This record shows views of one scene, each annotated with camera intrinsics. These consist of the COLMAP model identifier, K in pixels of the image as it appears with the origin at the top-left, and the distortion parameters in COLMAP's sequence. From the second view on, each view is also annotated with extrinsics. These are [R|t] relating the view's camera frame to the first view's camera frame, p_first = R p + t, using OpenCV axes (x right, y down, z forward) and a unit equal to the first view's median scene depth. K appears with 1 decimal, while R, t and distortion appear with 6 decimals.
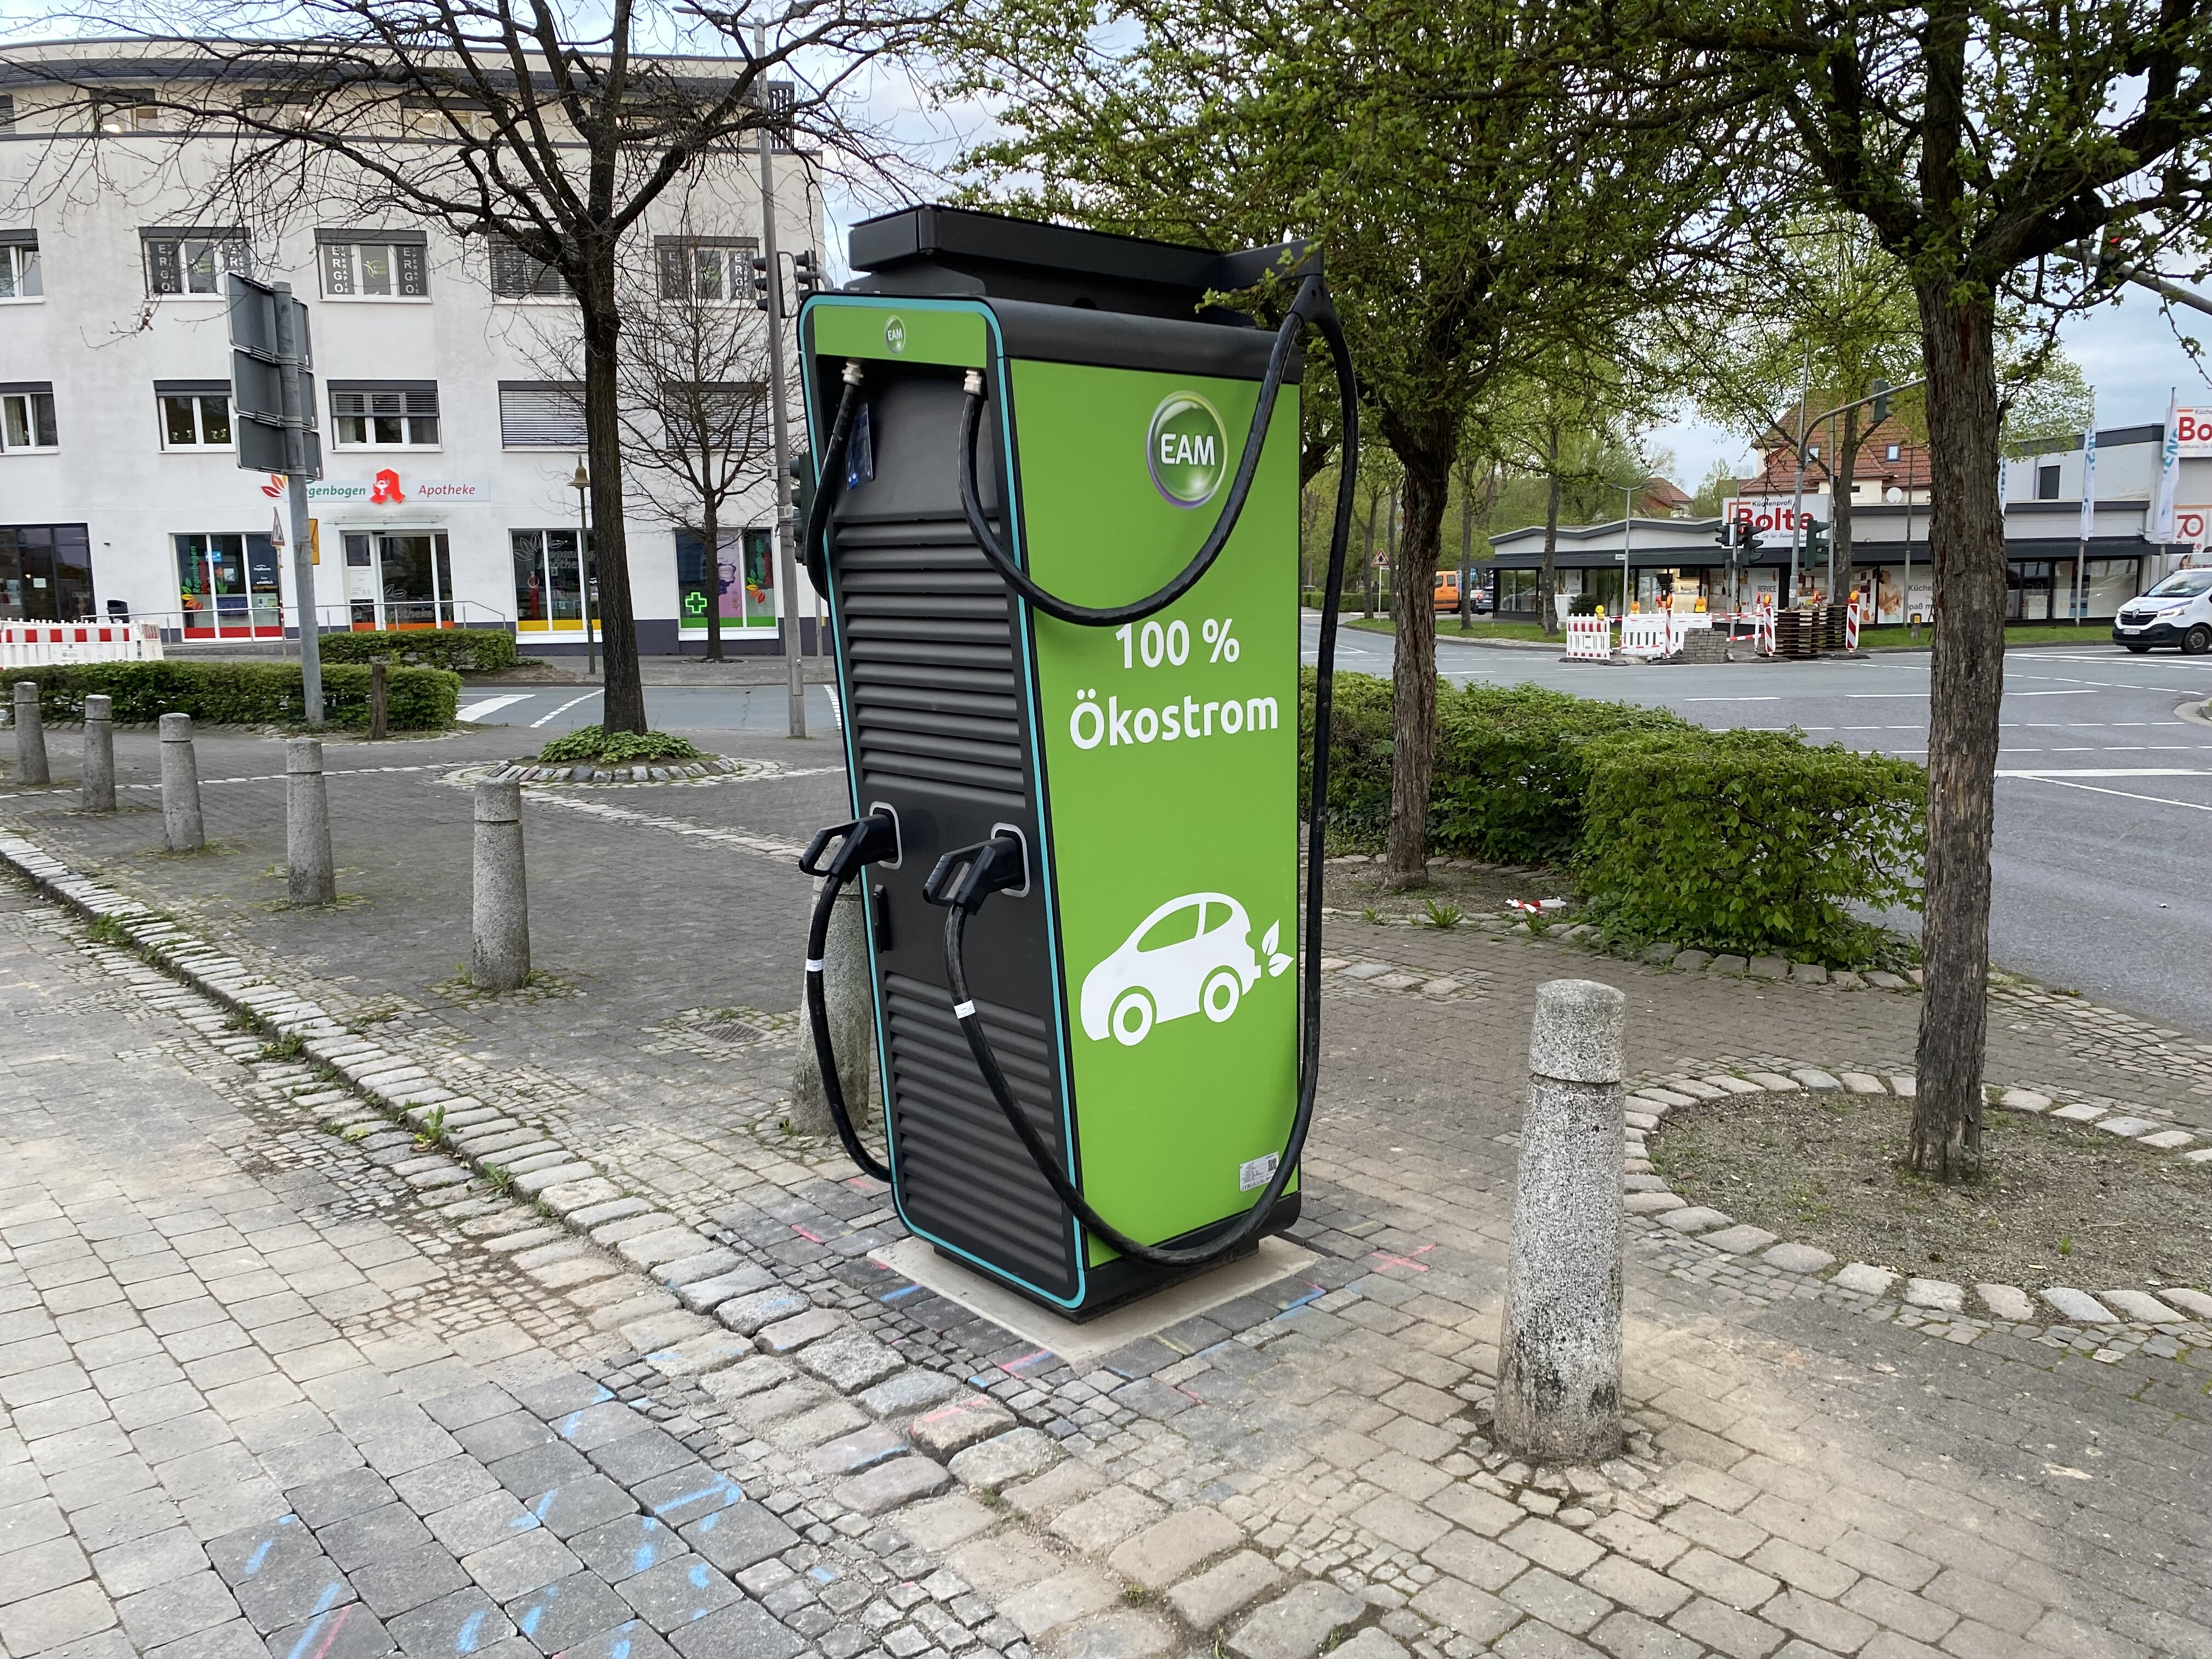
lens RADIAL K [[1670.7, 0, 1116.9], [0, 1670.7, 819.5], [0, 0, 1]] dist [0.046169, -0.001316]
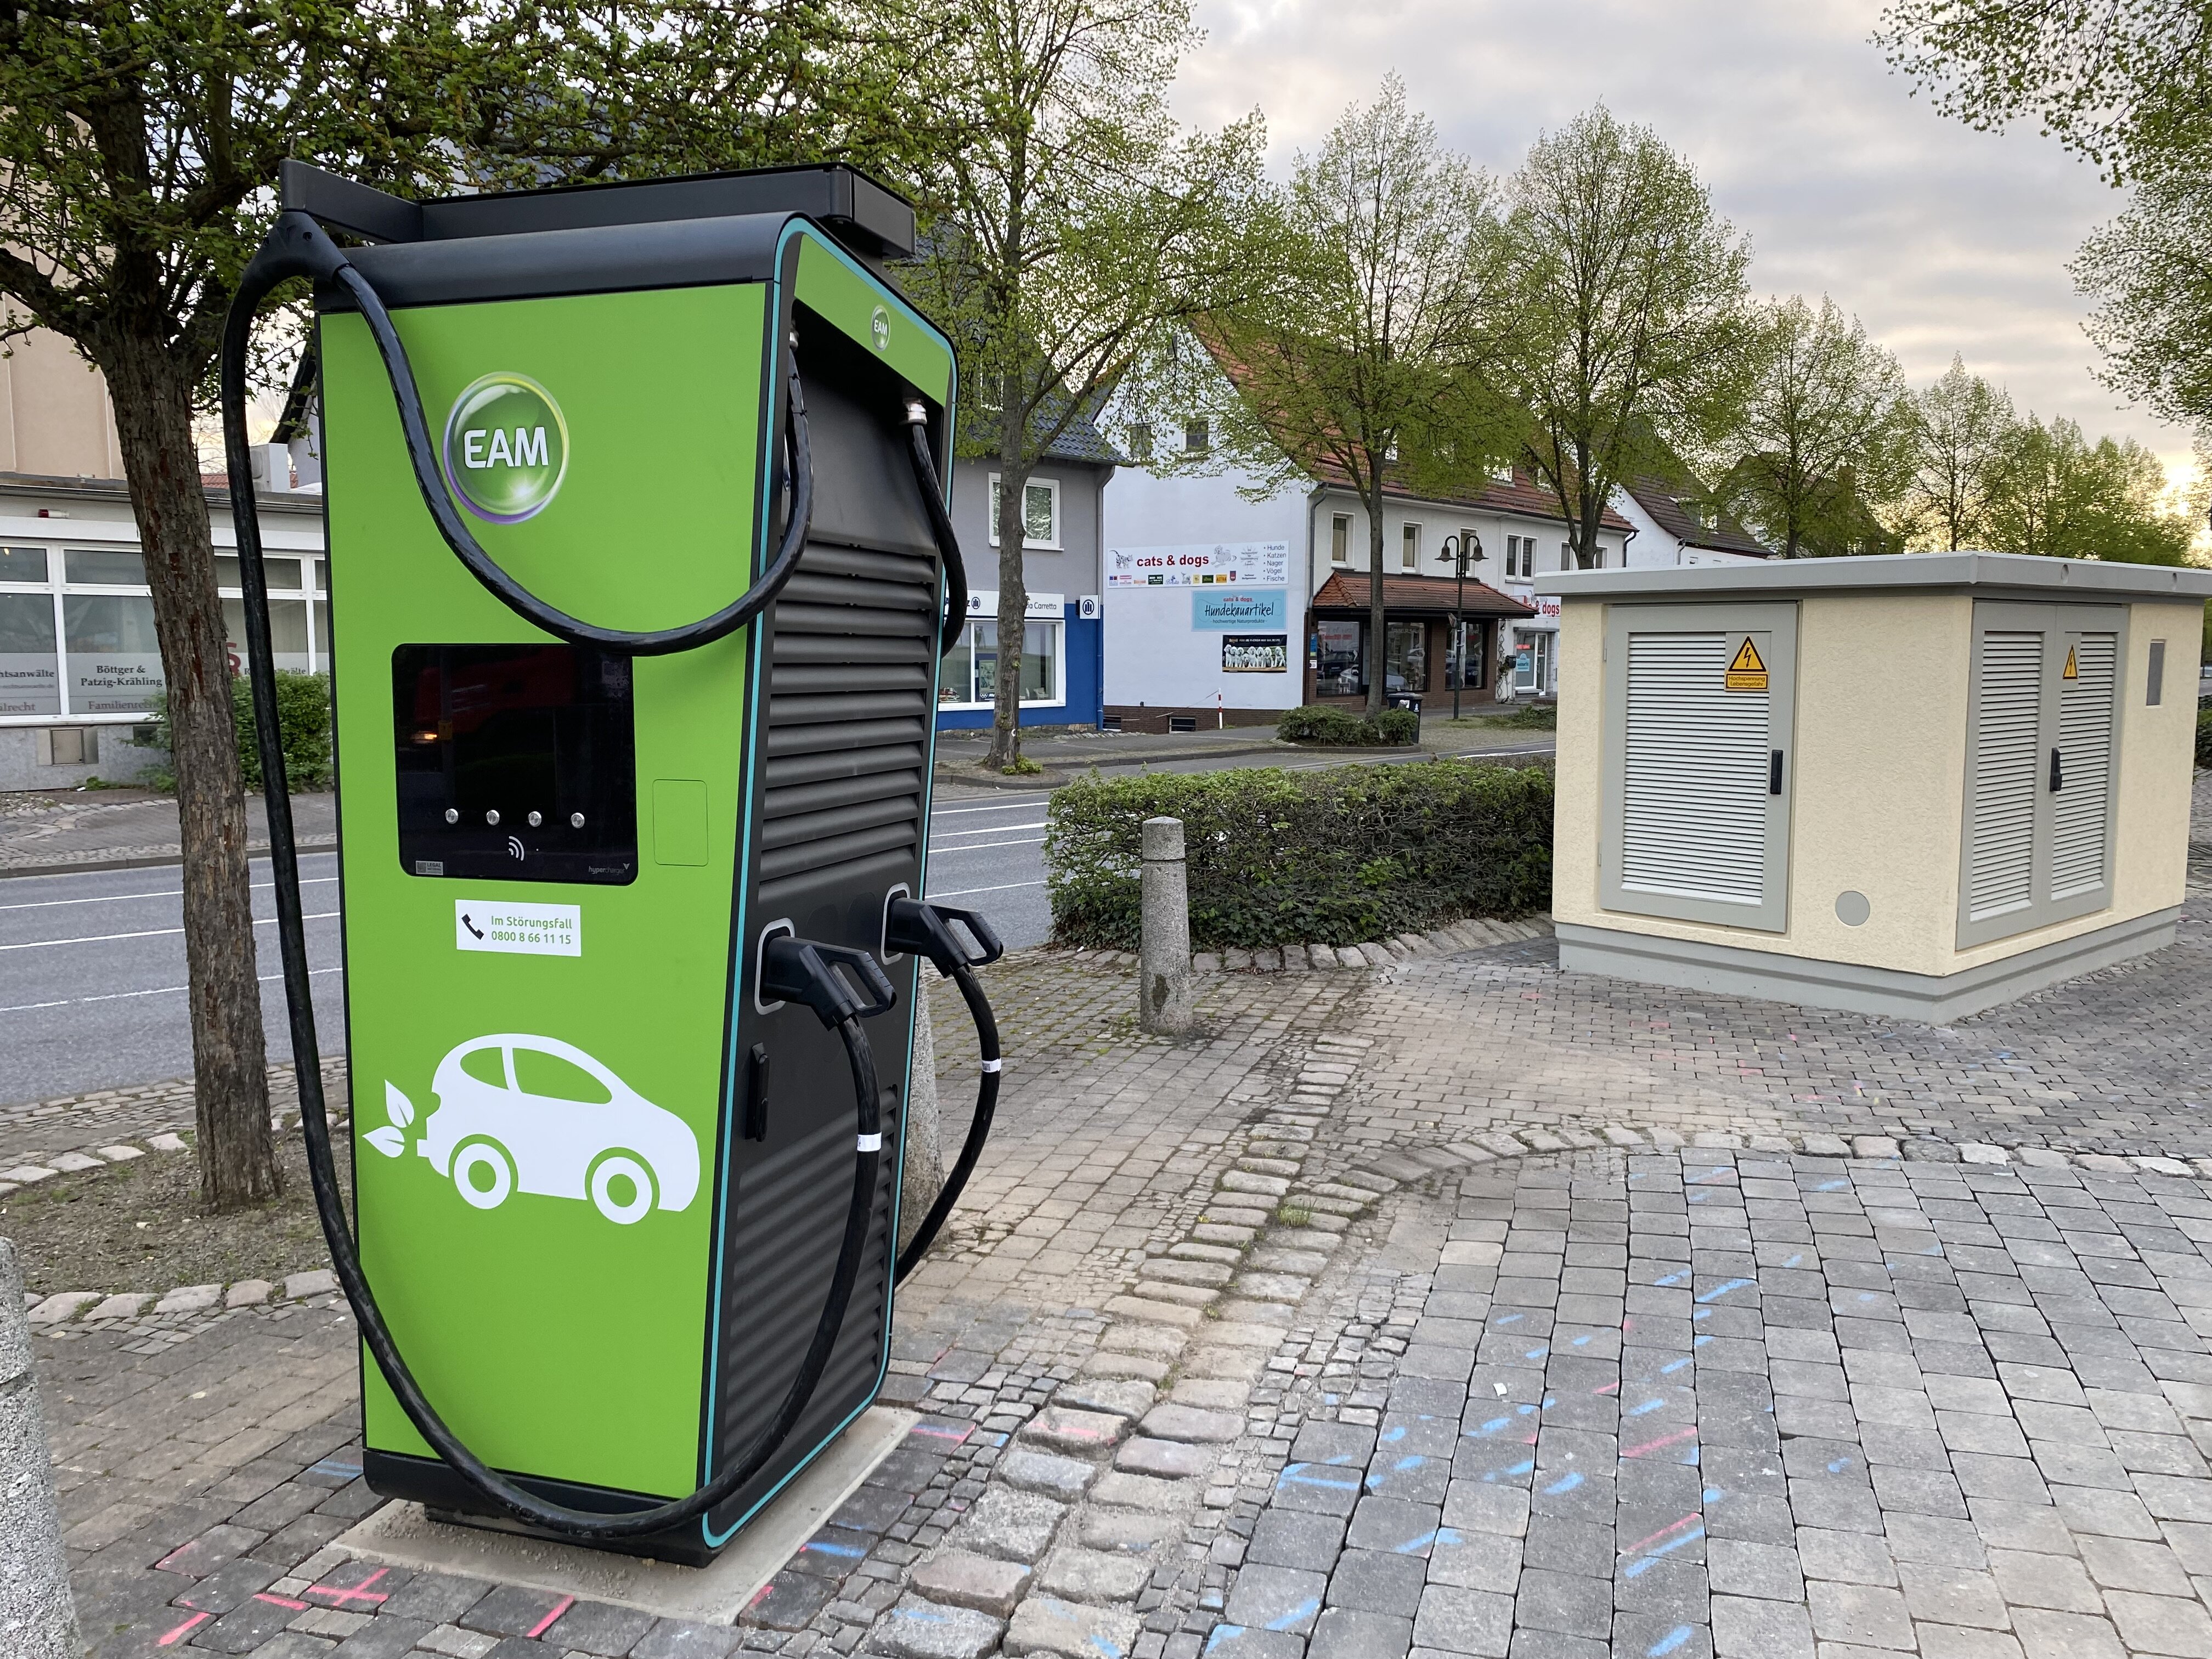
lens RADIAL K [[1670.7, 0, 1114.3], [0, 1670.7, 831.9], [0, 0, 1]] dist [0.046169, -0.001316]
pose [[-0.509052, -0.074693, 0.857489, -1.055552], [0.135050, 0.976958, 0.165272, -0.183263], [-0.850075, 0.199936, -0.487235, 1.542428]]
